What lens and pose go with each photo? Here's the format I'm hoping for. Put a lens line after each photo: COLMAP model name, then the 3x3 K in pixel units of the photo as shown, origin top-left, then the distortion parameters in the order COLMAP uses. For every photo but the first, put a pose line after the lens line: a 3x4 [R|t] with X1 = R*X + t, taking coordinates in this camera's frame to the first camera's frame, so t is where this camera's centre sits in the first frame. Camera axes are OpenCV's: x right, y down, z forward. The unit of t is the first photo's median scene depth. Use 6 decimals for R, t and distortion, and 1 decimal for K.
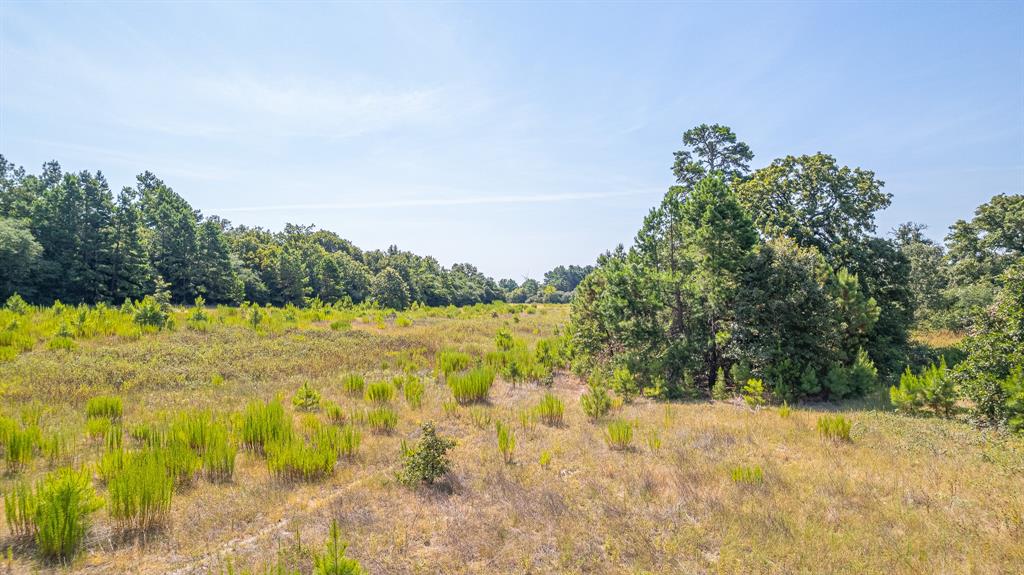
lens RADIAL K [[650.1, 0, 511.8], [0, 650.1, 281.7], [0, 0, 1]] dist [-0.008322, 0.001657]
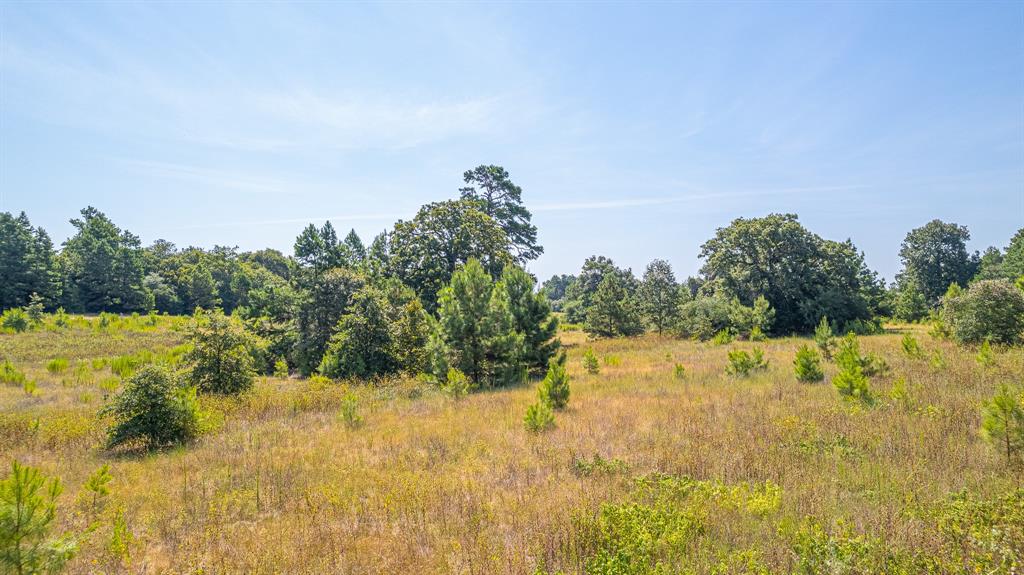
lens RADIAL K [[650.1, 0, 512.3], [0, 650.1, 294.0], [0, 0, 1]] dist [-0.008322, 0.001657]
pose [[0.996158, -0.005273, -0.087416, 0.362834], [0.005876, 0.999961, 0.006633, -0.005498], [0.087377, -0.007122, 0.996150, -0.173917]]
